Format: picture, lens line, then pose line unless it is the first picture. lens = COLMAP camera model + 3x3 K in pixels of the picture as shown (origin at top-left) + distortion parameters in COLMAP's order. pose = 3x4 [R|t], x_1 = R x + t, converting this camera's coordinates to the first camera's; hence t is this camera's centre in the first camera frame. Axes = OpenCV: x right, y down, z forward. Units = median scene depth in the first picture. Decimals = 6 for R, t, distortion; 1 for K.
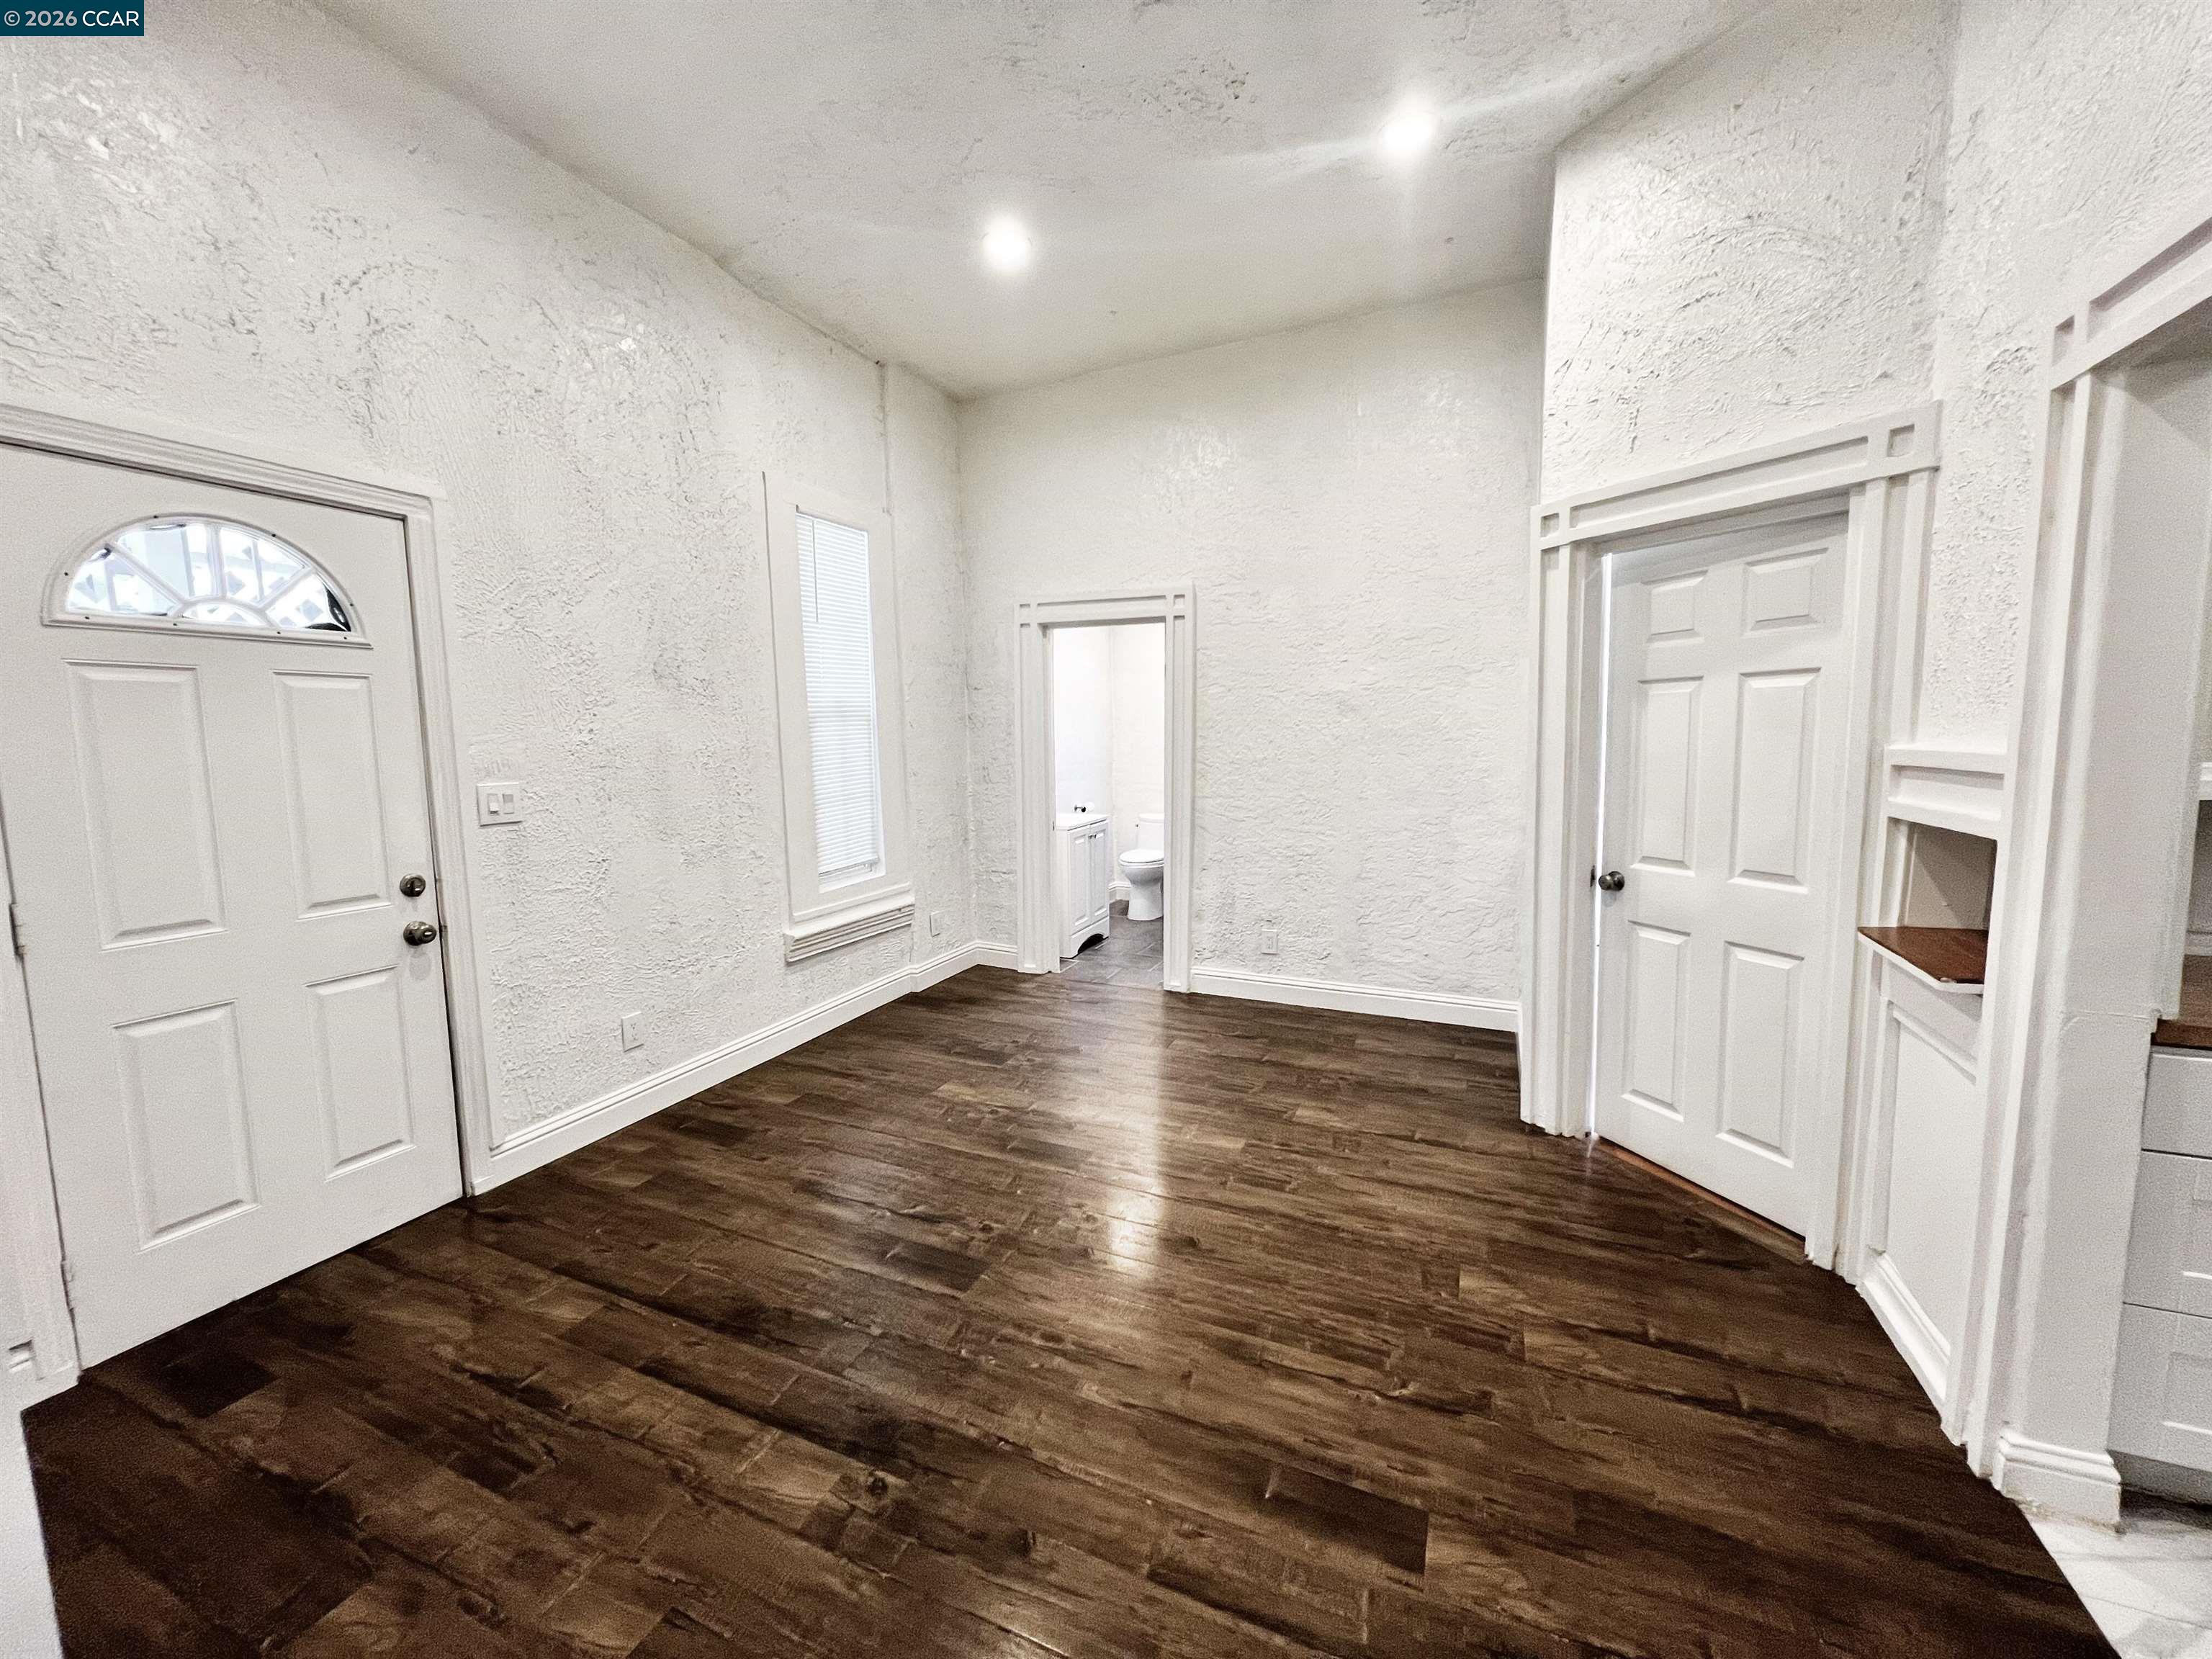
lens RADIAL K [[884.7, 0, 1090.2], [0, 884.7, 829.6], [0, 0, 1]] dist [-0.000566, -0.000037]
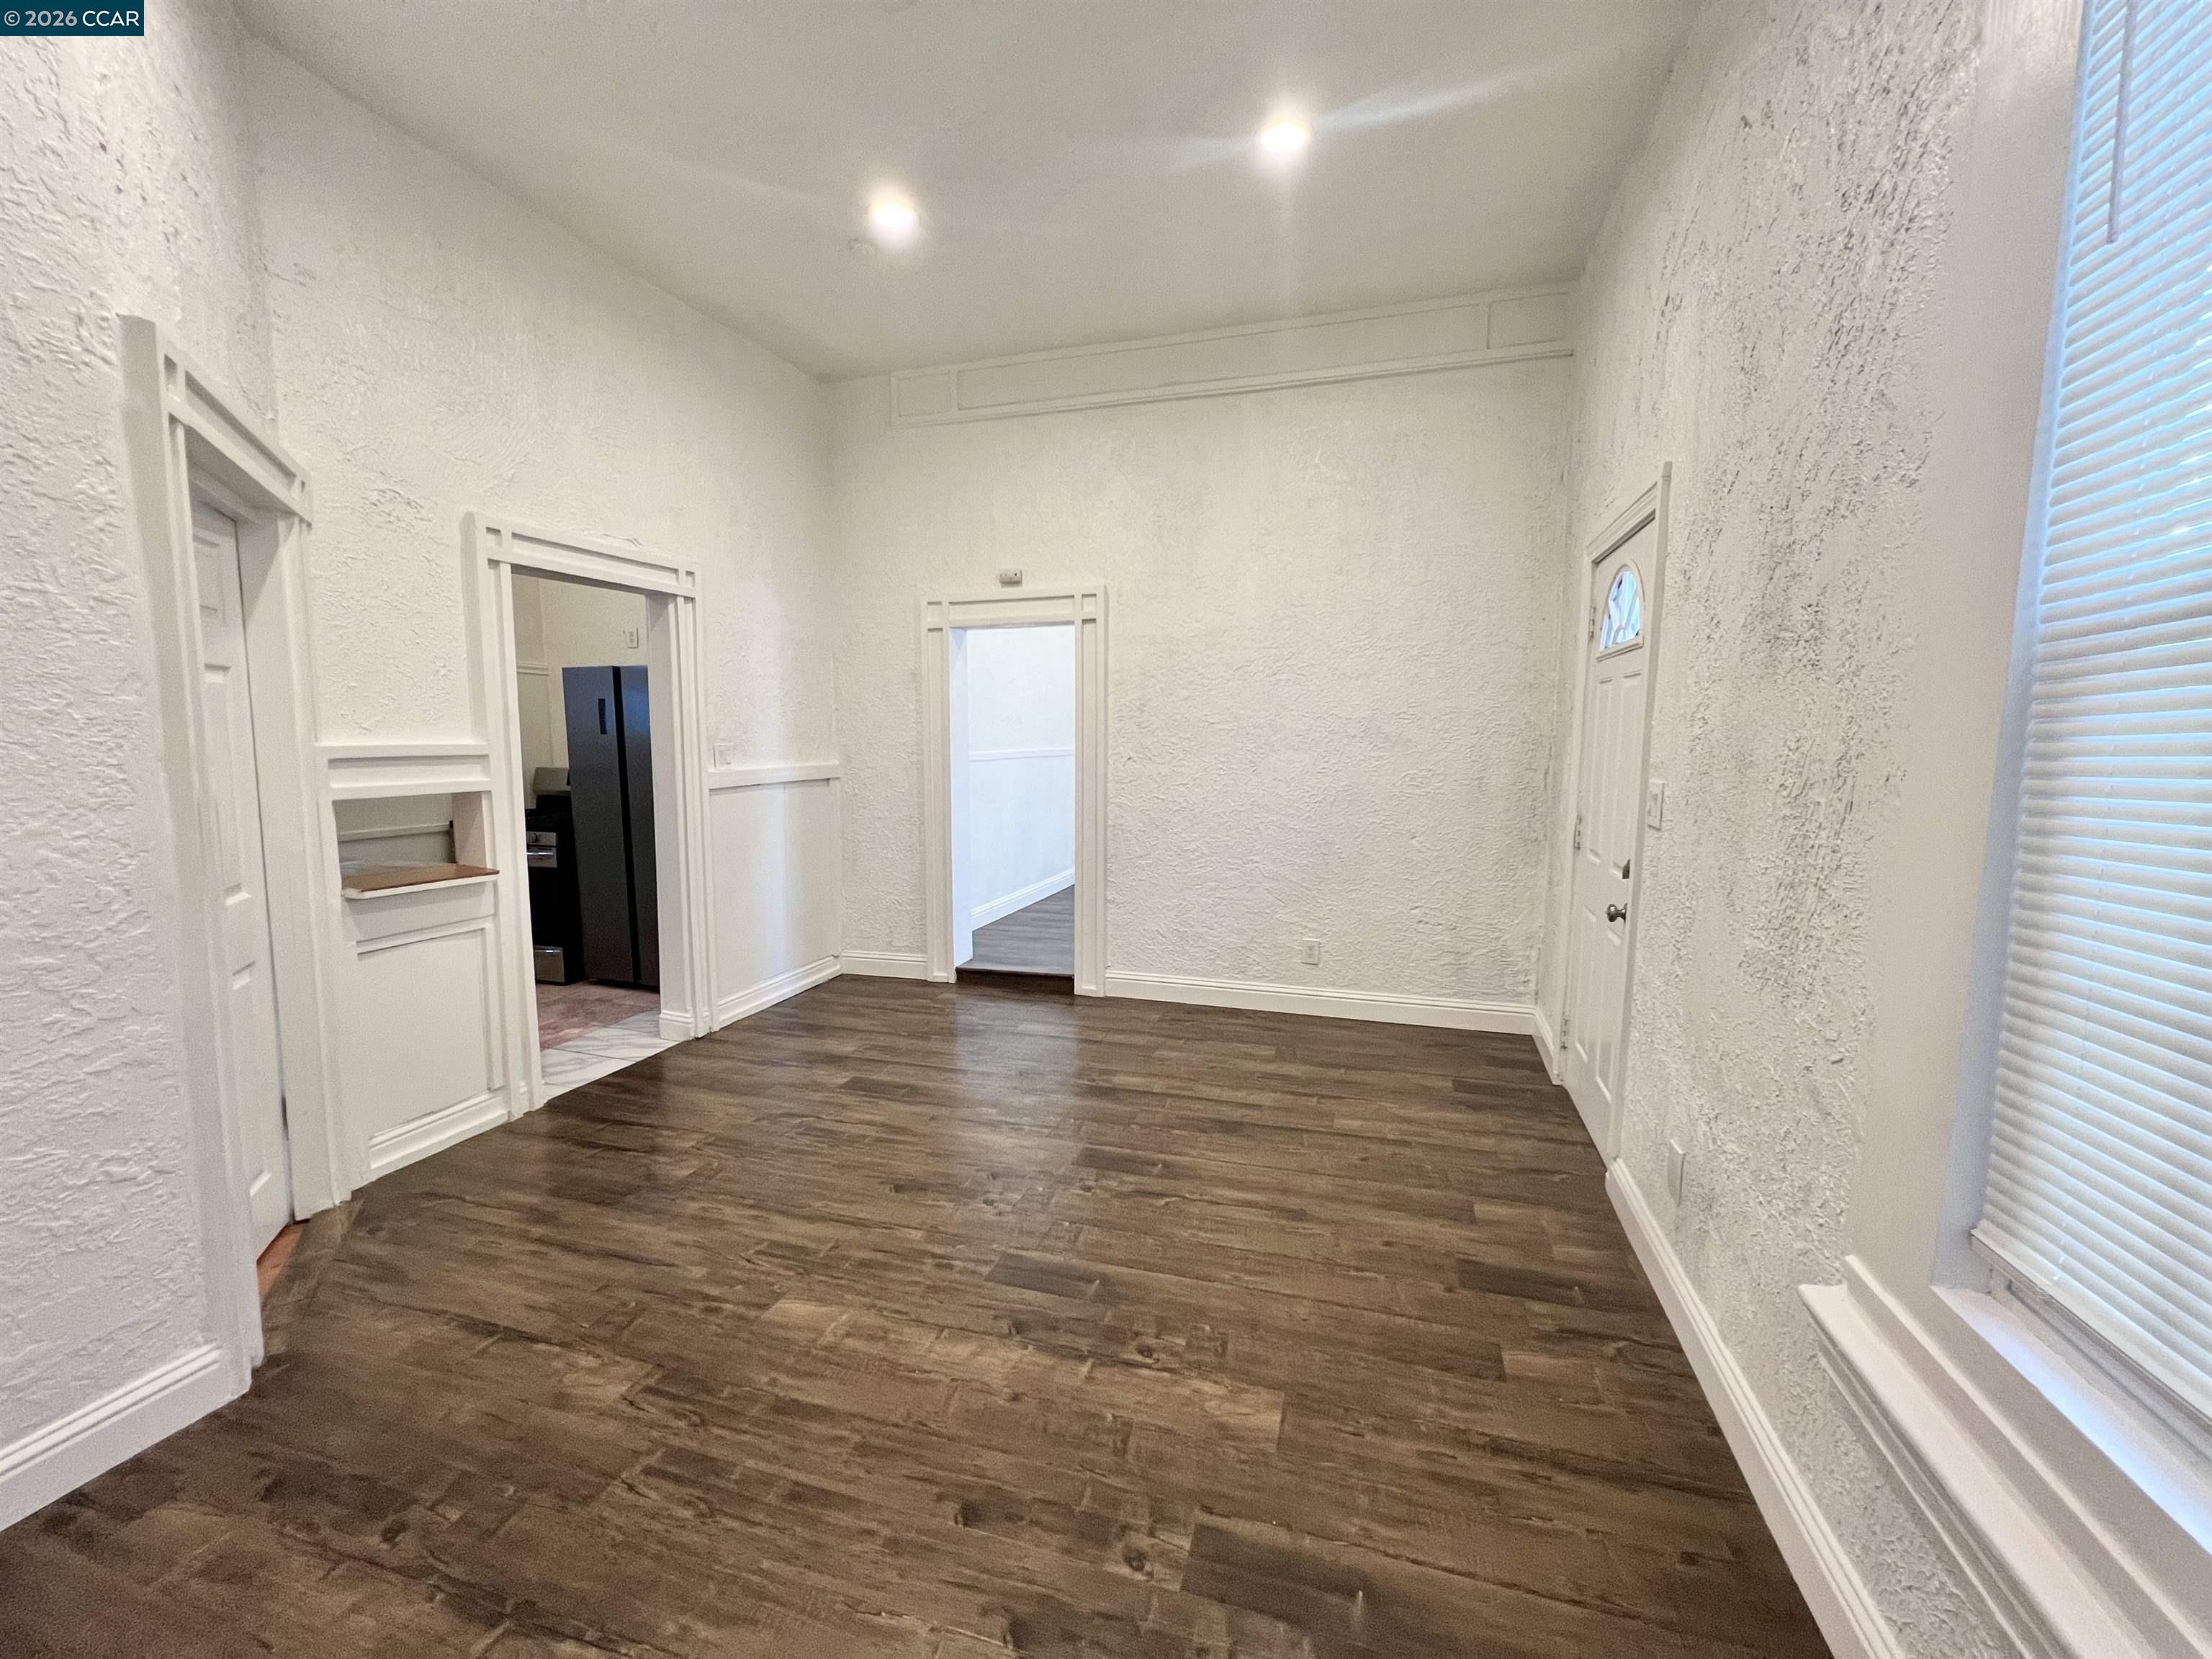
lens RADIAL K [[884.7, 0, 1093.6], [0, 884.7, 827.6], [0, 0, 1]] dist [-0.000566, -0.000037]
pose [[-0.994373, 0.018543, -0.104304, -0.020824], [-0.004921, 0.975416, 0.220317, -0.213406], [0.105825, 0.219590, -0.969836, 1.942700]]
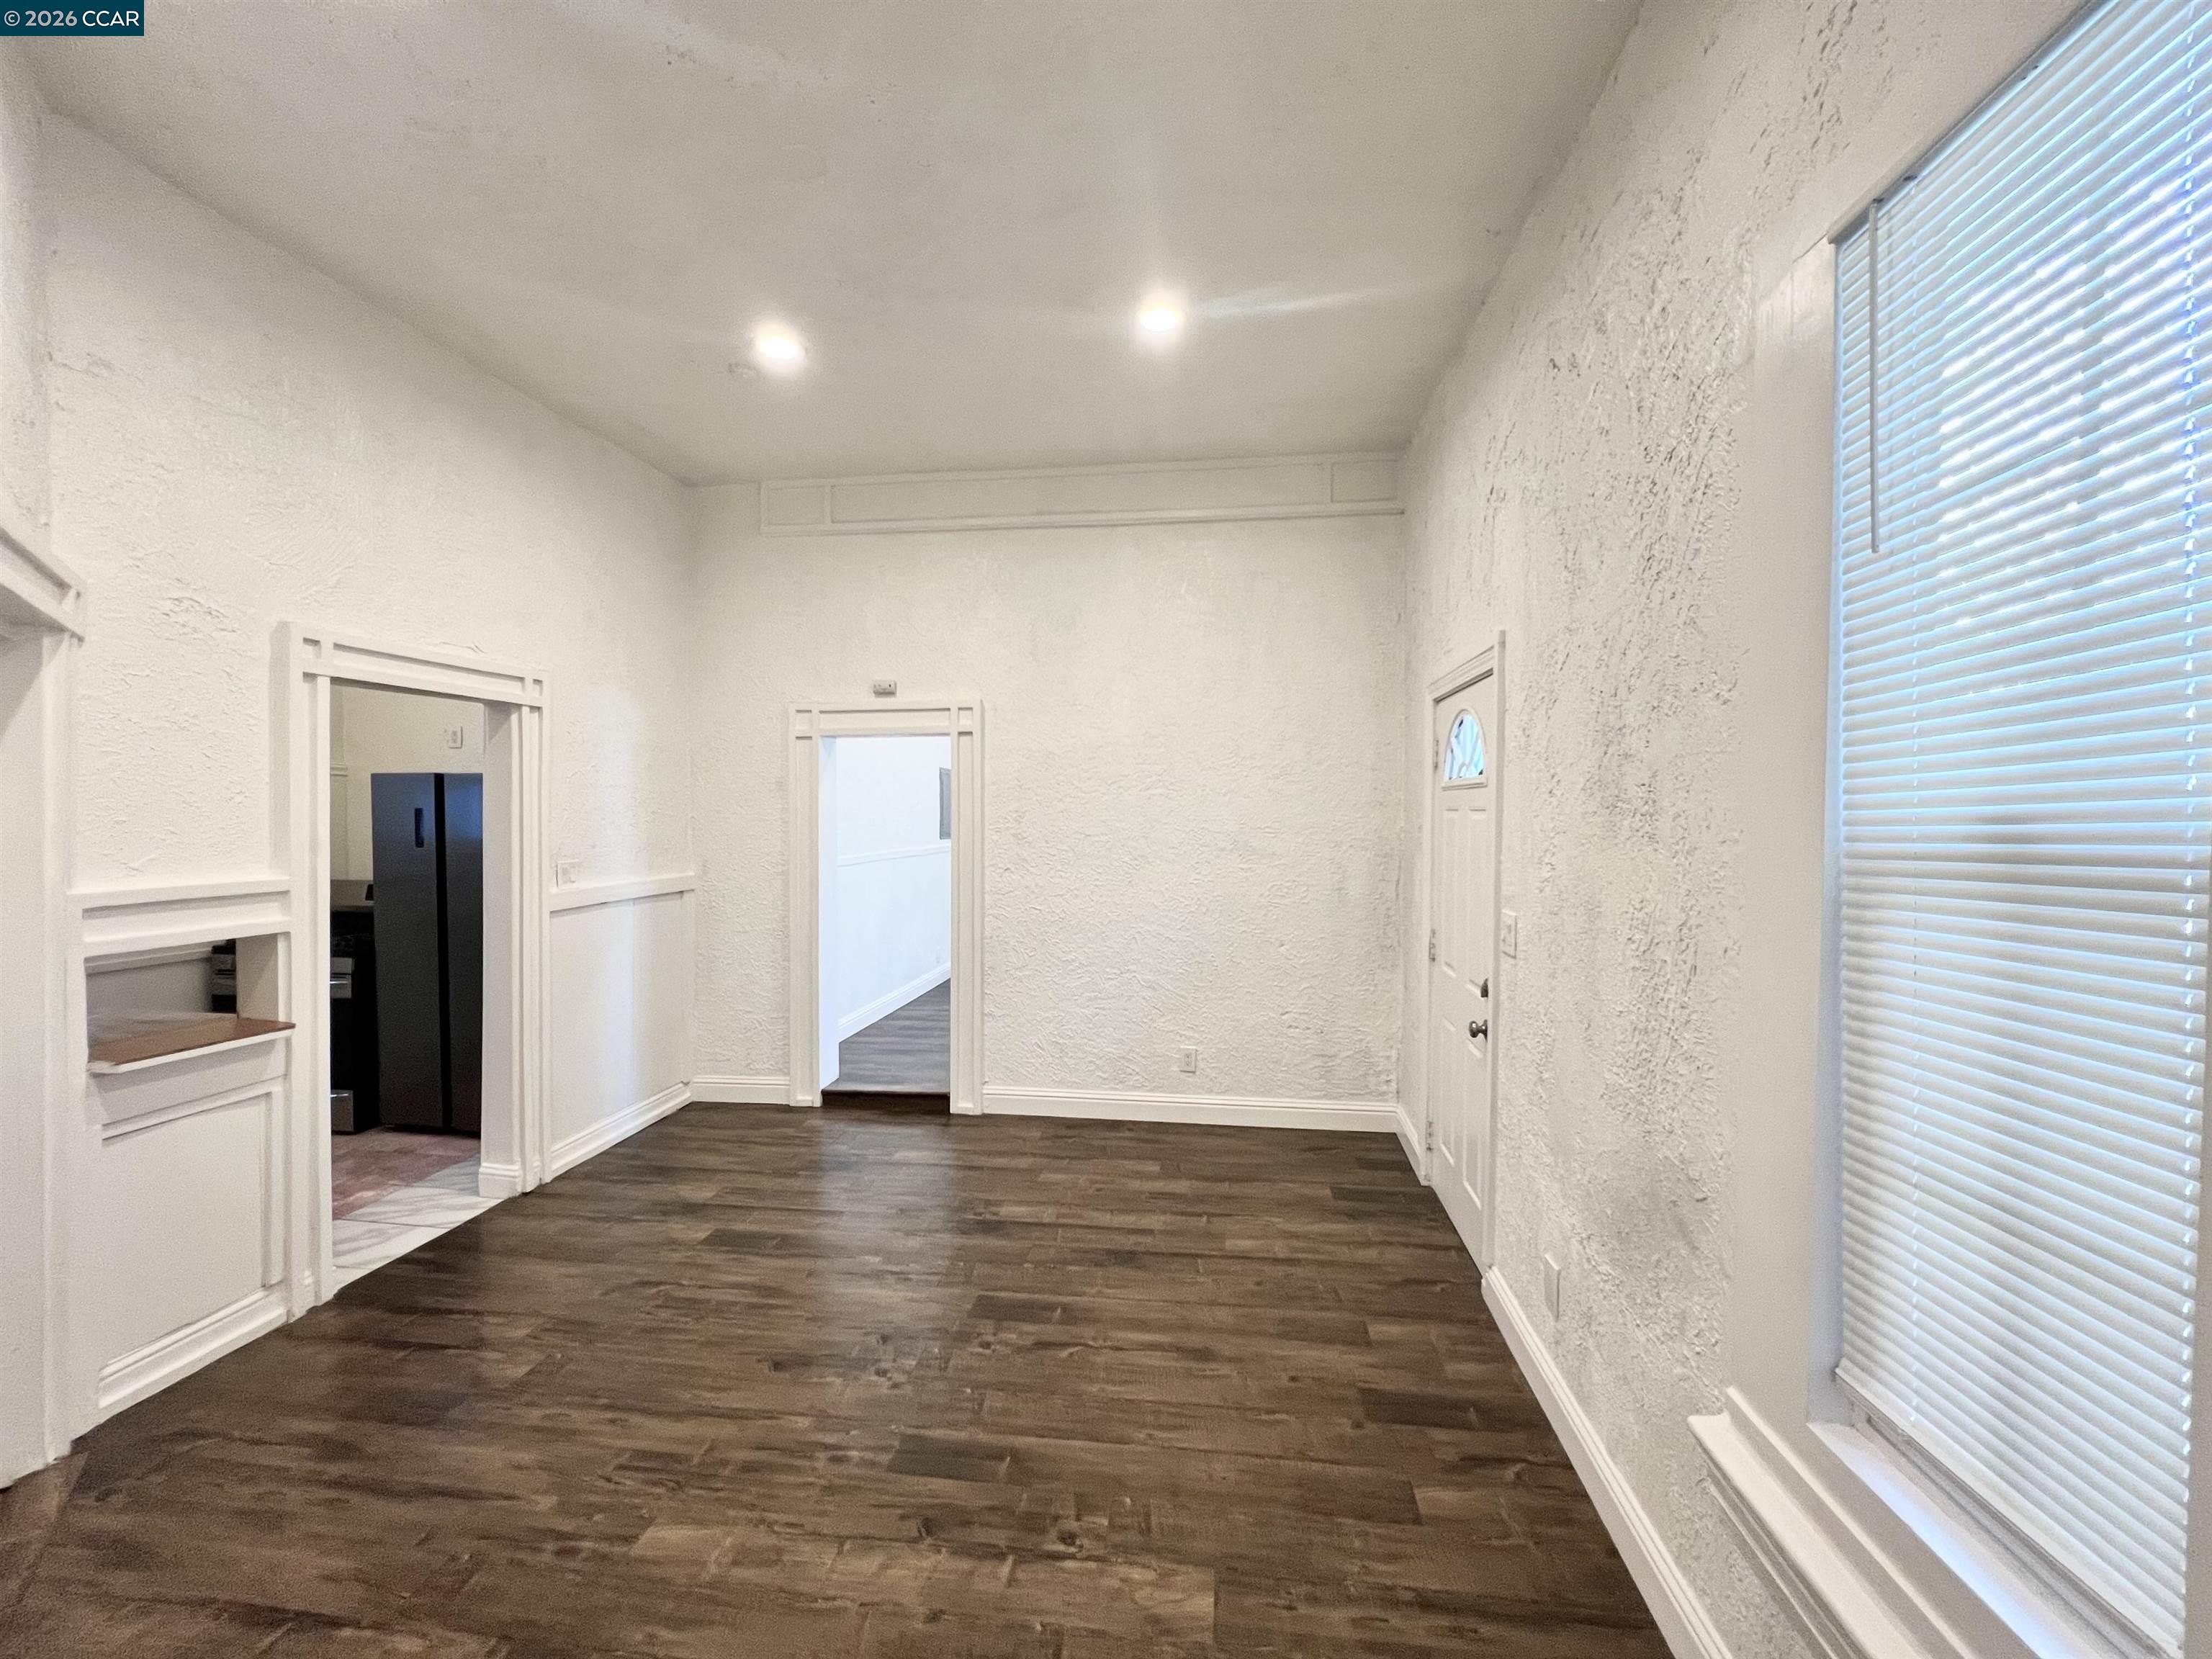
lens RADIAL K [[884.7, 0, 1095.5], [0, 884.7, 829.4], [0, 0, 1]] dist [-0.000566, -0.000037]
pose [[-0.961412, 0.010770, -0.274902, 0.035592], [-0.026108, 0.991152, 0.130136, -0.276680], [0.273872, 0.132291, -0.952624, 1.925553]]
